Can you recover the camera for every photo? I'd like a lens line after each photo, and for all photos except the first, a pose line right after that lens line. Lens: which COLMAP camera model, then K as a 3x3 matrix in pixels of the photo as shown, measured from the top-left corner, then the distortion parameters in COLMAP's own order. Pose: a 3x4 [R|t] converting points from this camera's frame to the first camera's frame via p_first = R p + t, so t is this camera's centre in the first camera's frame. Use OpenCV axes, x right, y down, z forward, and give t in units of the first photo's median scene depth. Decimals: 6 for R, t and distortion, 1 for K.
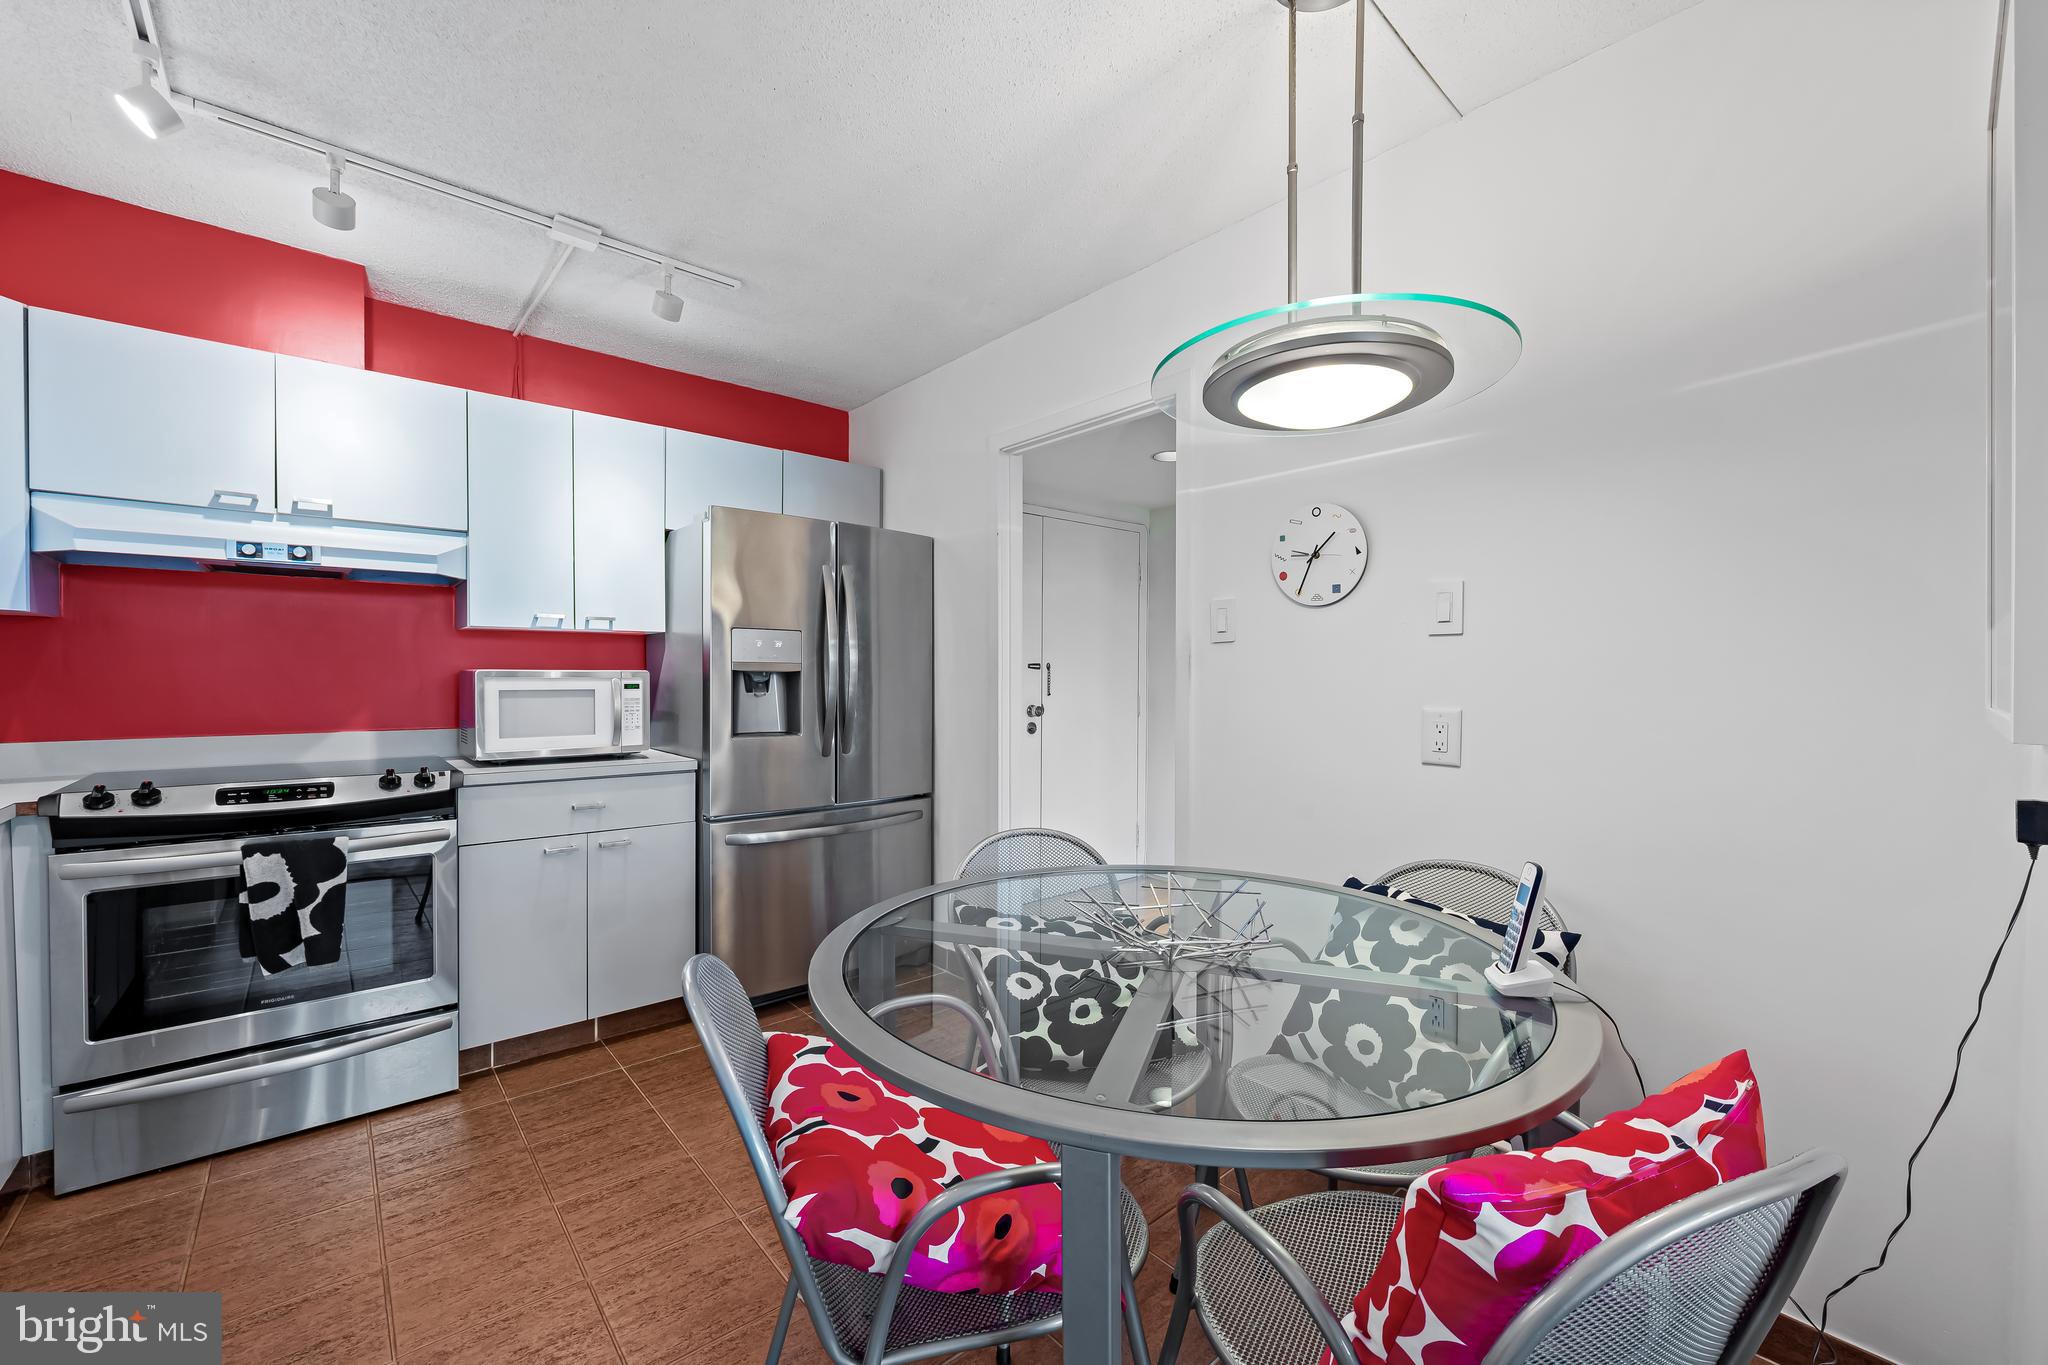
lens RADIAL K [[811.0, 0, 1019.2], [0, 811.0, 688.6], [0, 0, 1]] dist [-0.003666, -0.000172]
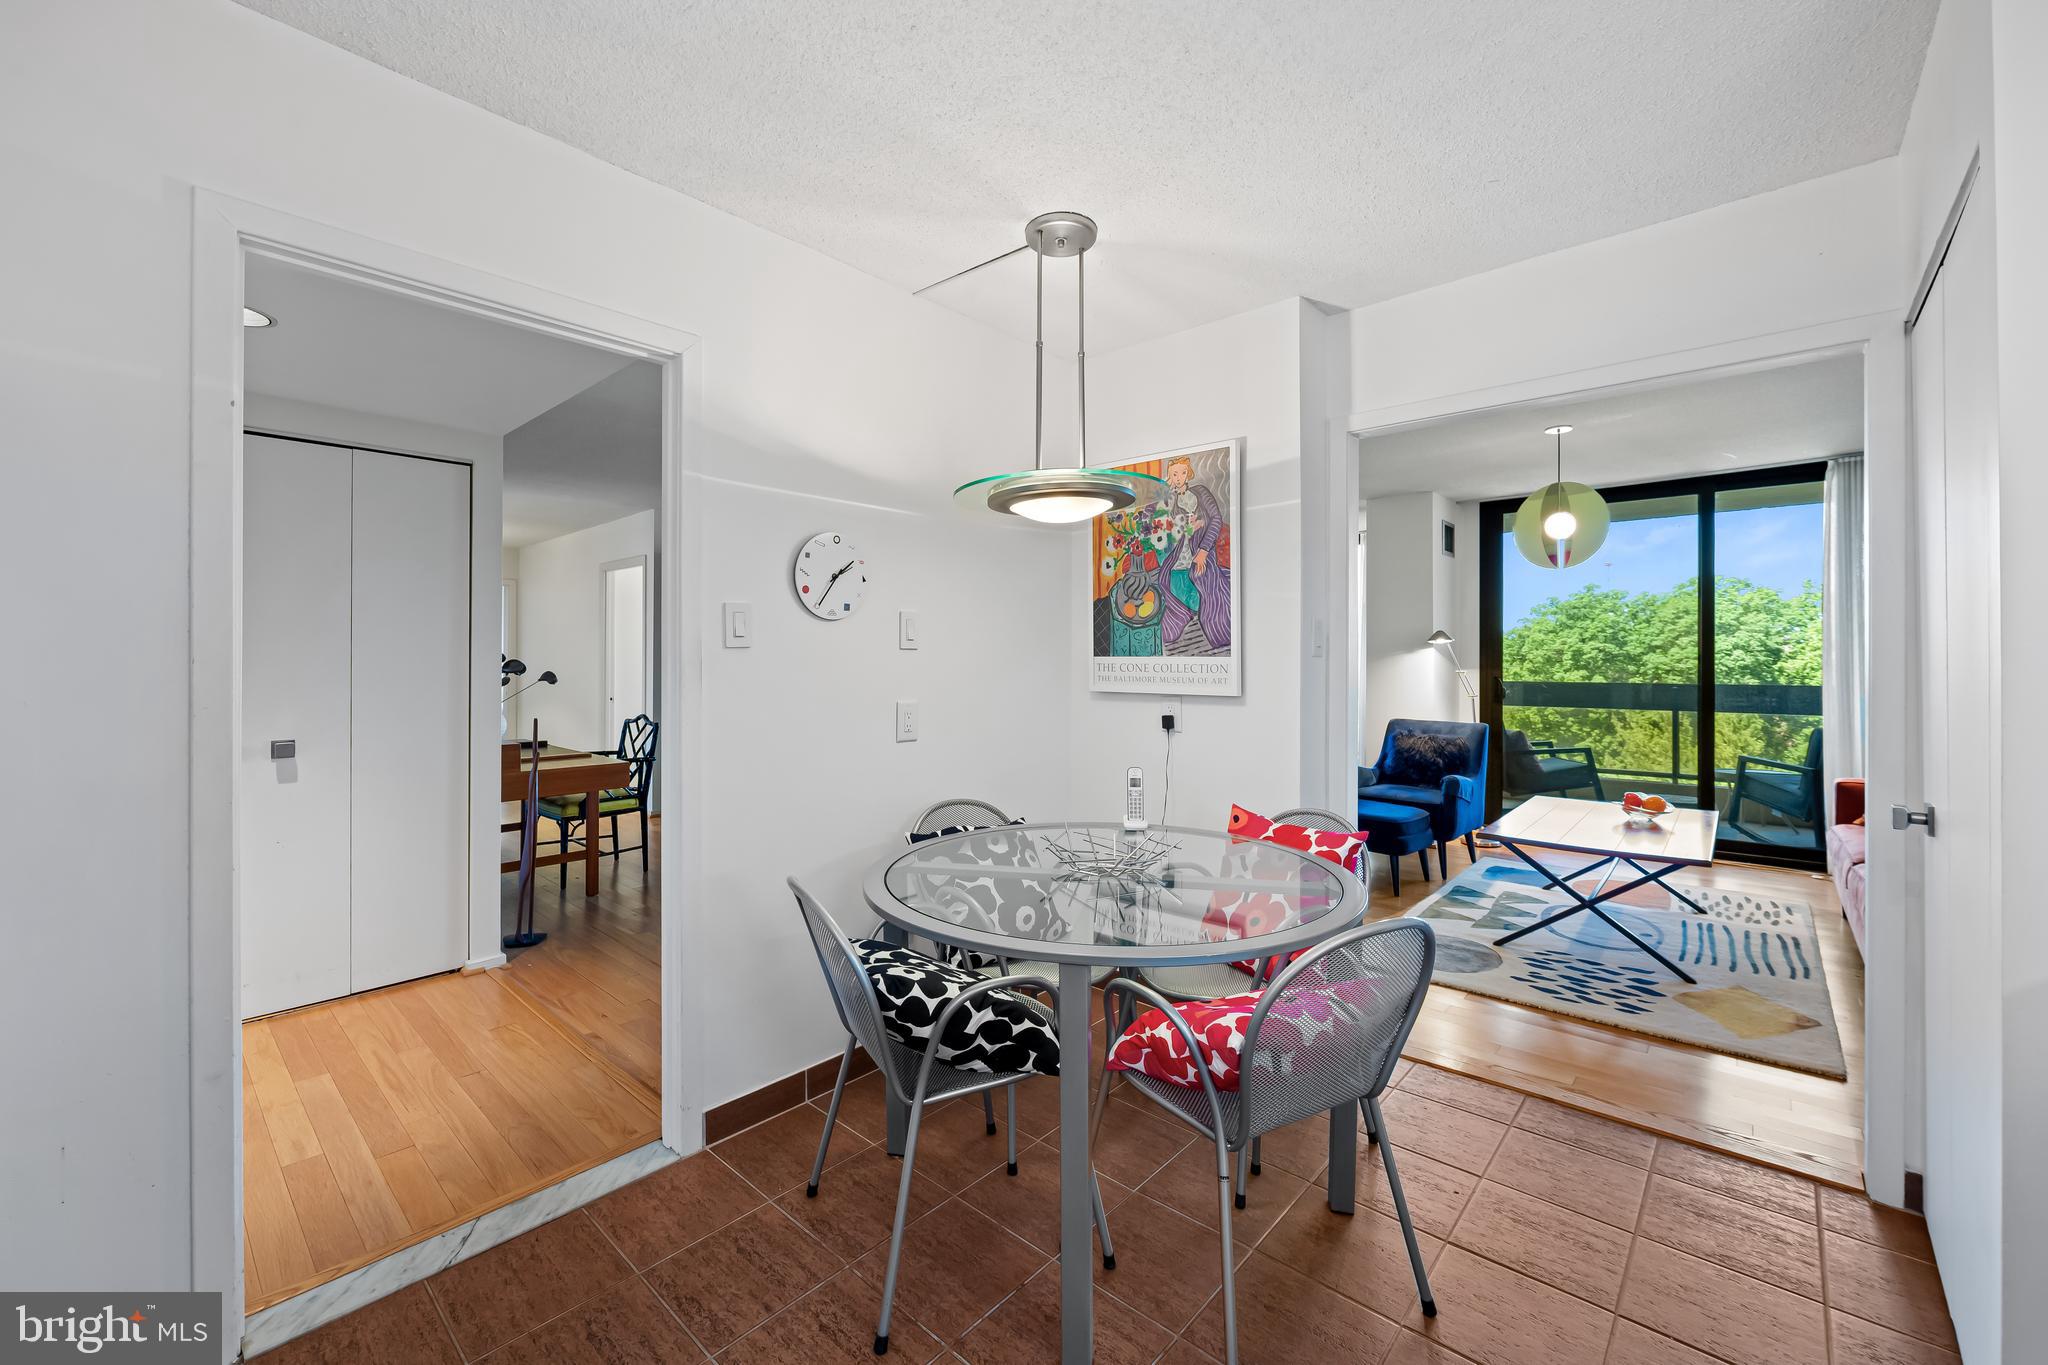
lens RADIAL K [[825.6, 0, 1005.5], [0, 825.6, 663.2], [0, 0, 1]] dist [-0.010386, -0.000149]
pose [[-0.110366, -0.009280, 0.993848, -0.780390], [0.017023, 0.999792, 0.011226, -0.045841], [-0.993745, 0.018157, -0.110185, 0.829470]]
